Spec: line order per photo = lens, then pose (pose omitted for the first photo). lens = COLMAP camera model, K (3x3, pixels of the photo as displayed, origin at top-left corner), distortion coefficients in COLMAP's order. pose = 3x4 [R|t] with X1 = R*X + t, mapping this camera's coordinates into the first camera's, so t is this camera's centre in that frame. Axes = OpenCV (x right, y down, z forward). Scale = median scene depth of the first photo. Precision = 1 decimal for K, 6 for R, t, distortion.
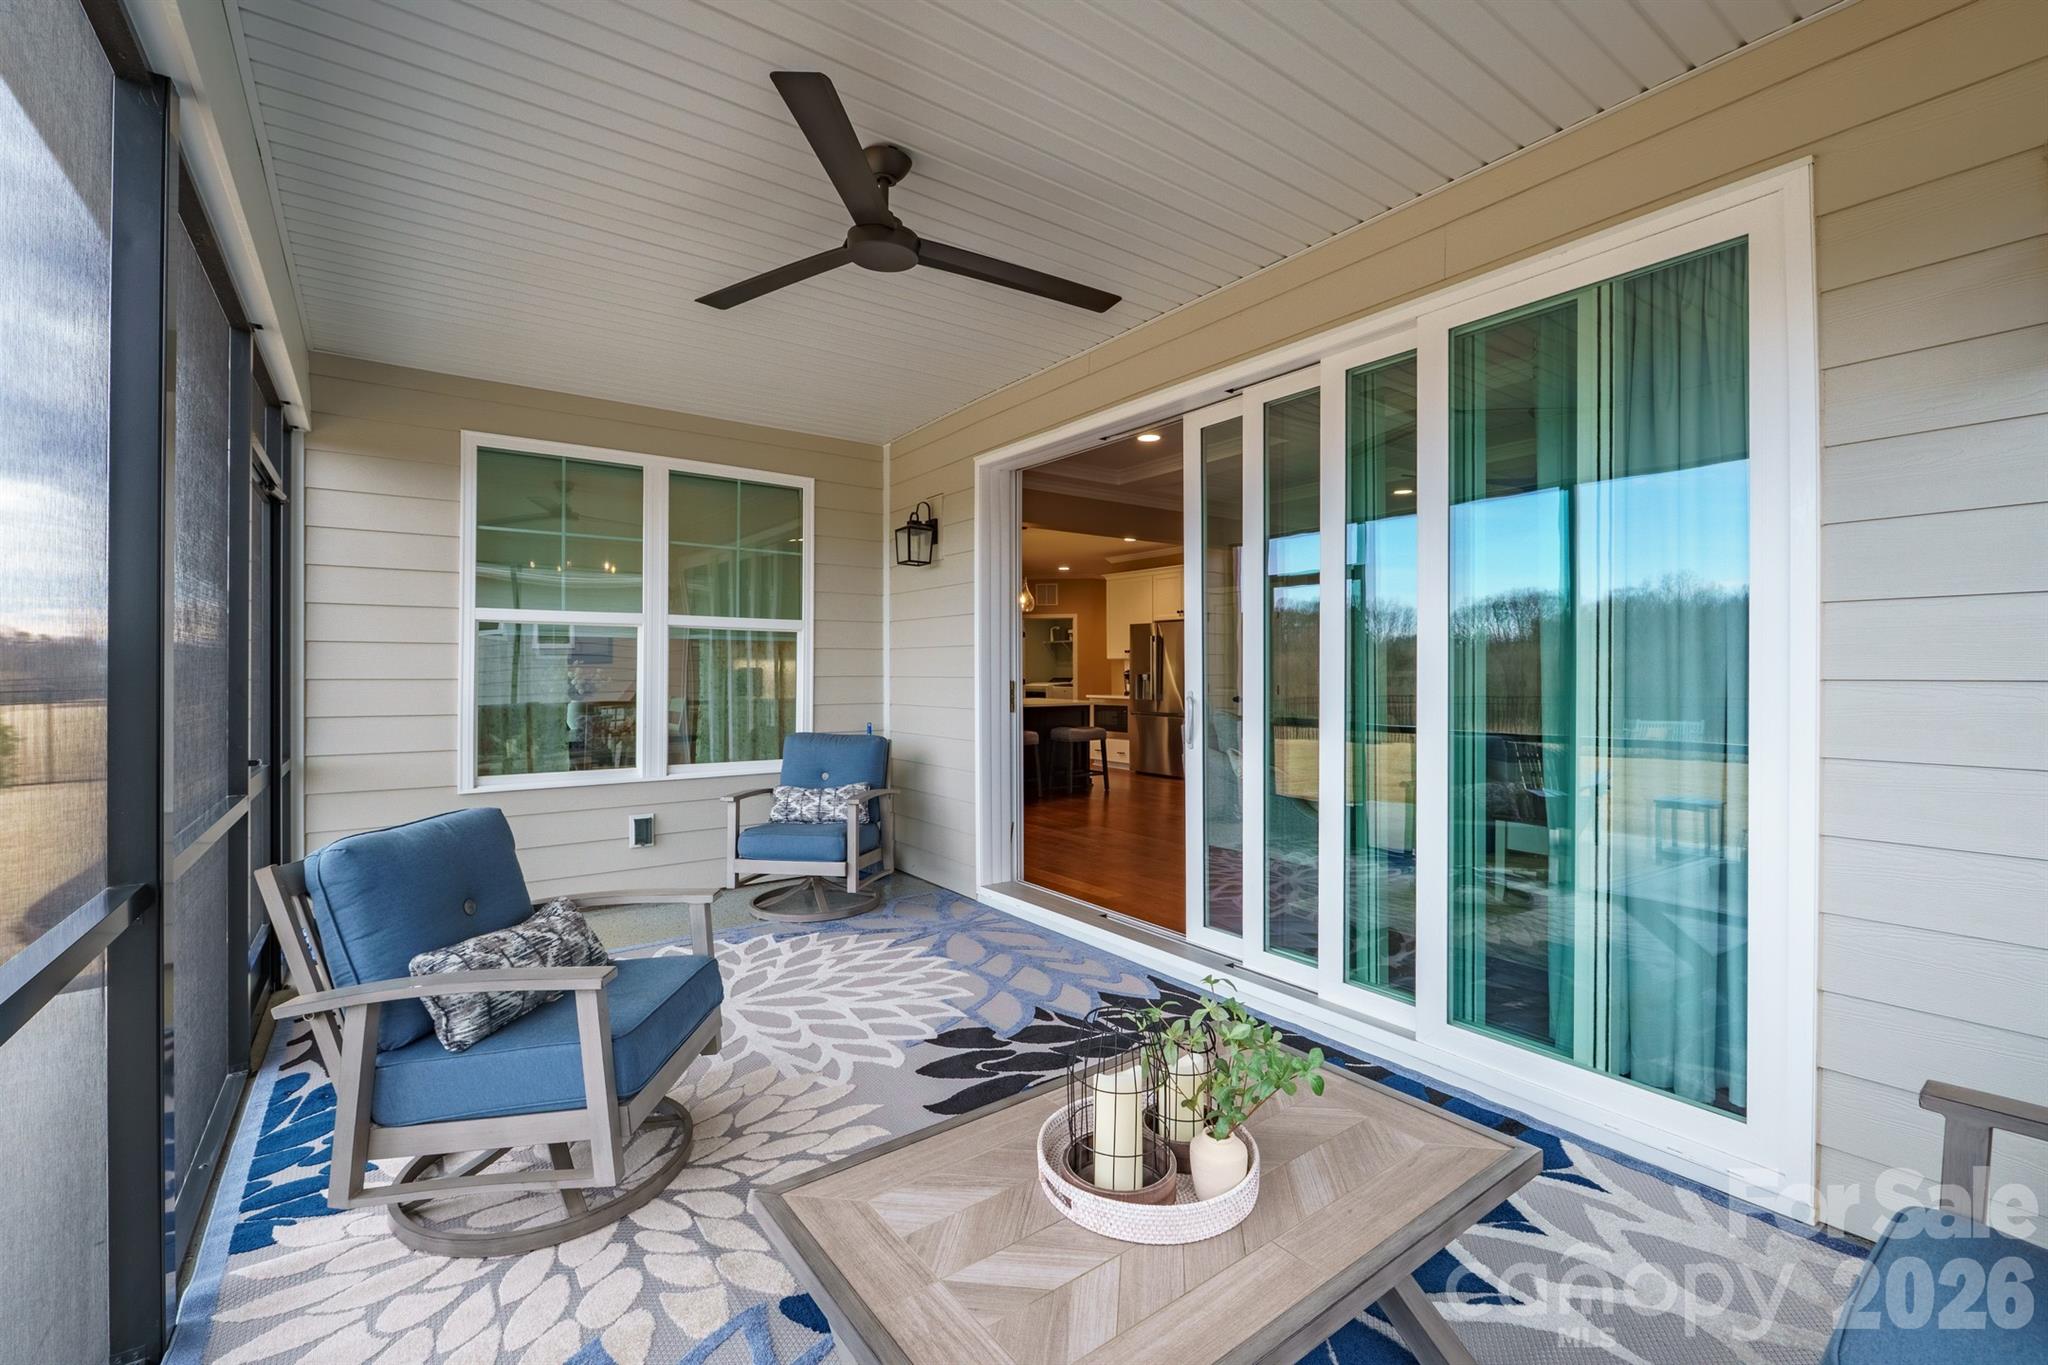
lens RADIAL K [[864.2, 0, 1009.4], [0, 864.2, 668.7], [0, 0, 1]] dist [-0.004142, -0.000289]
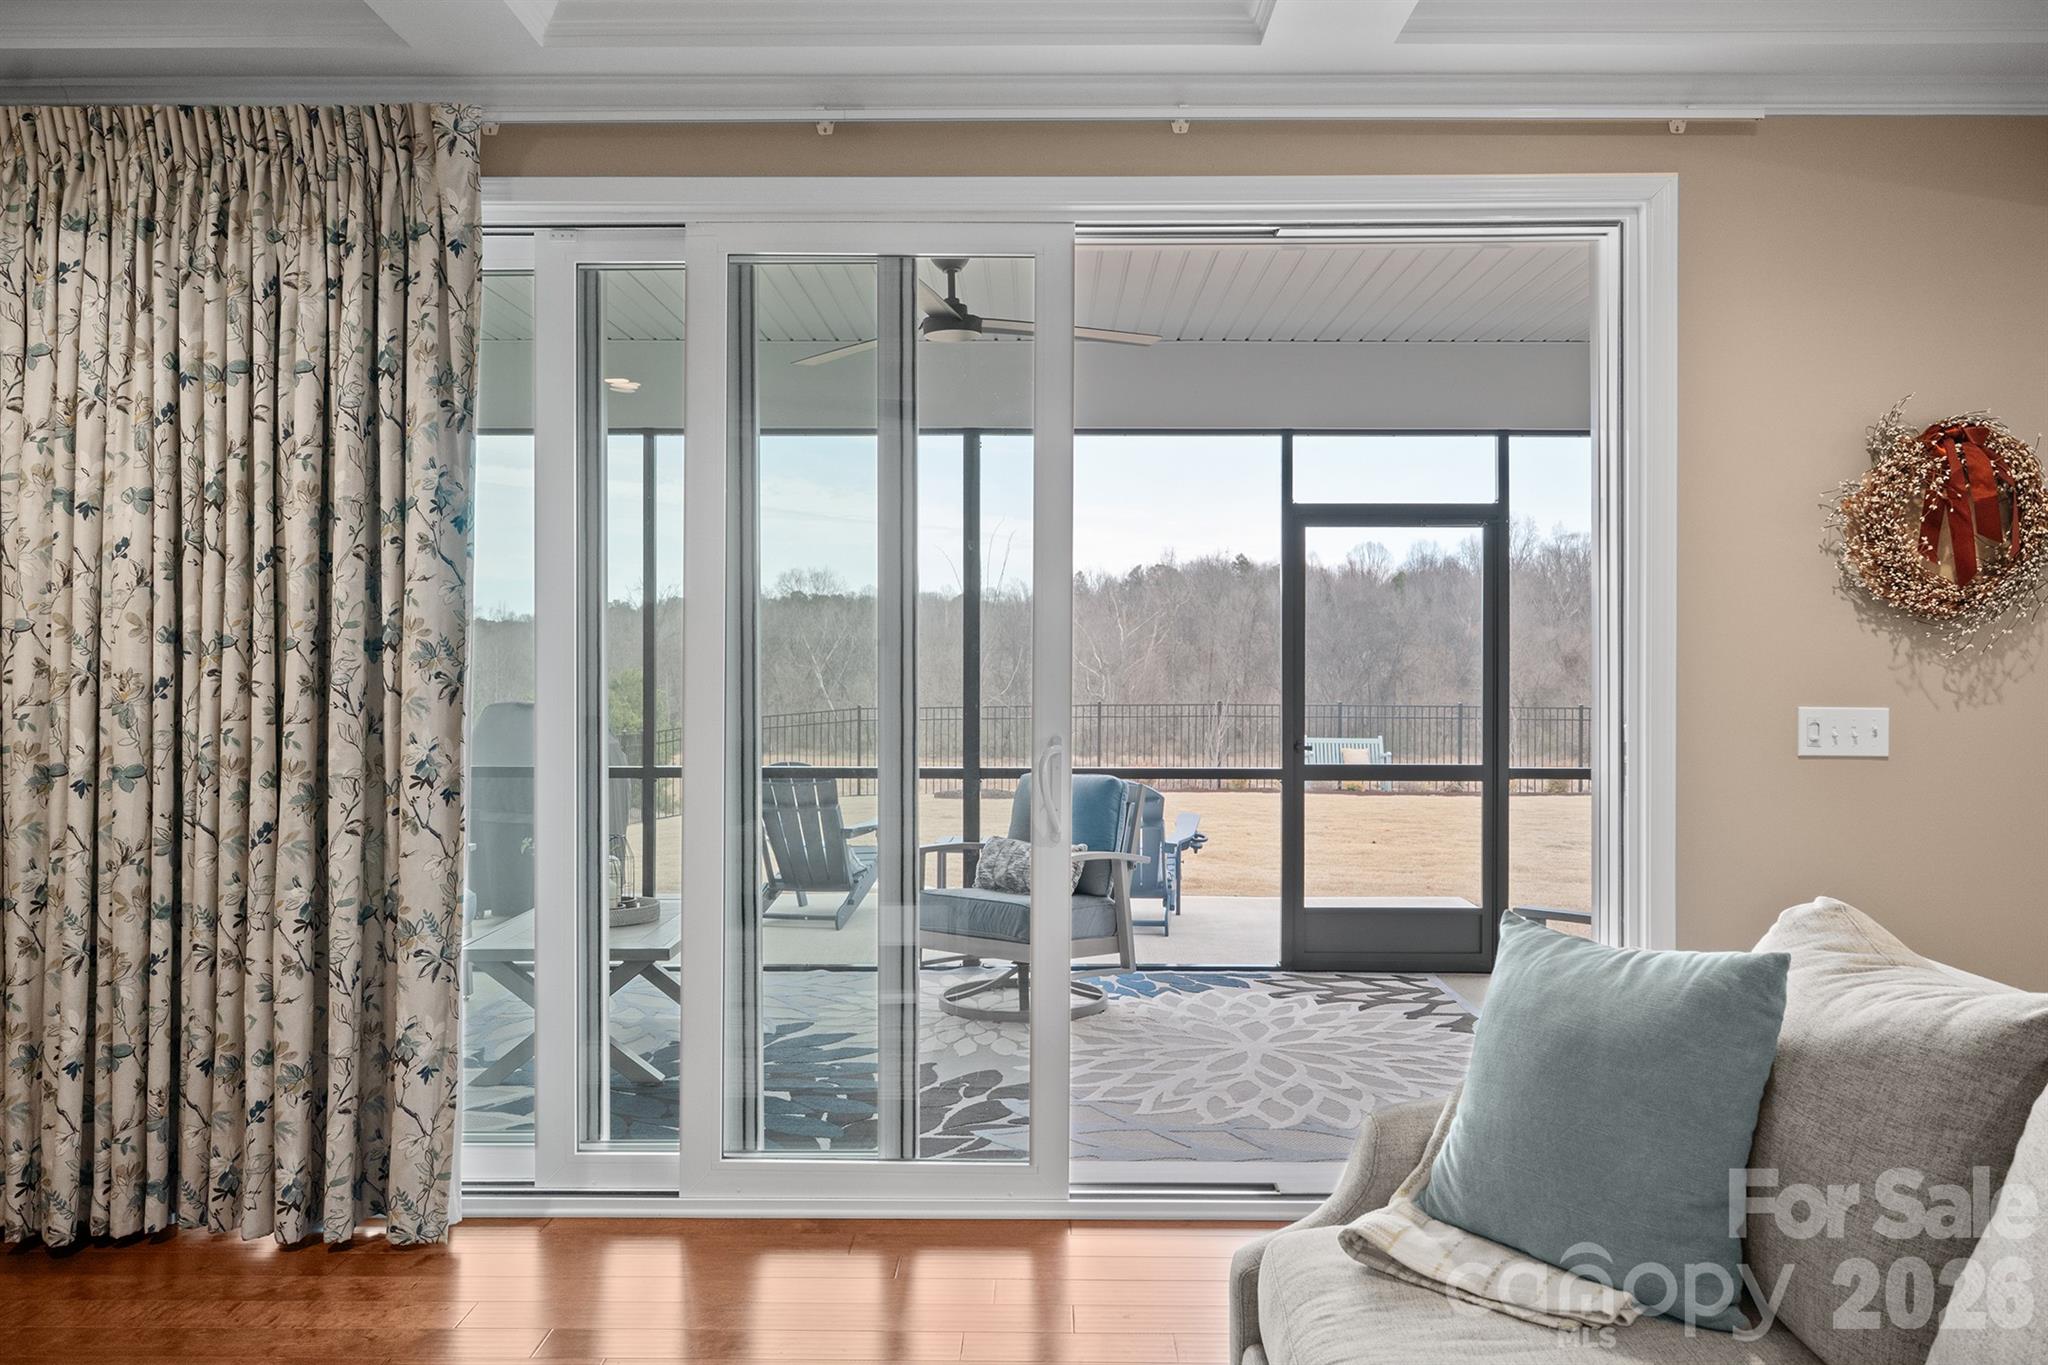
lens RADIAL K [[1512.0, 0, 1022.8], [0, 1512.0, 655.9], [0, 0, 1]] dist [0.000319, 0.002554]
pose [[-0.585250, -0.001616, -0.810851, 0.947824], [0.002986, 0.999987, -0.004147, -0.018397], [0.810847, -0.004848, -0.585238, 1.469522]]
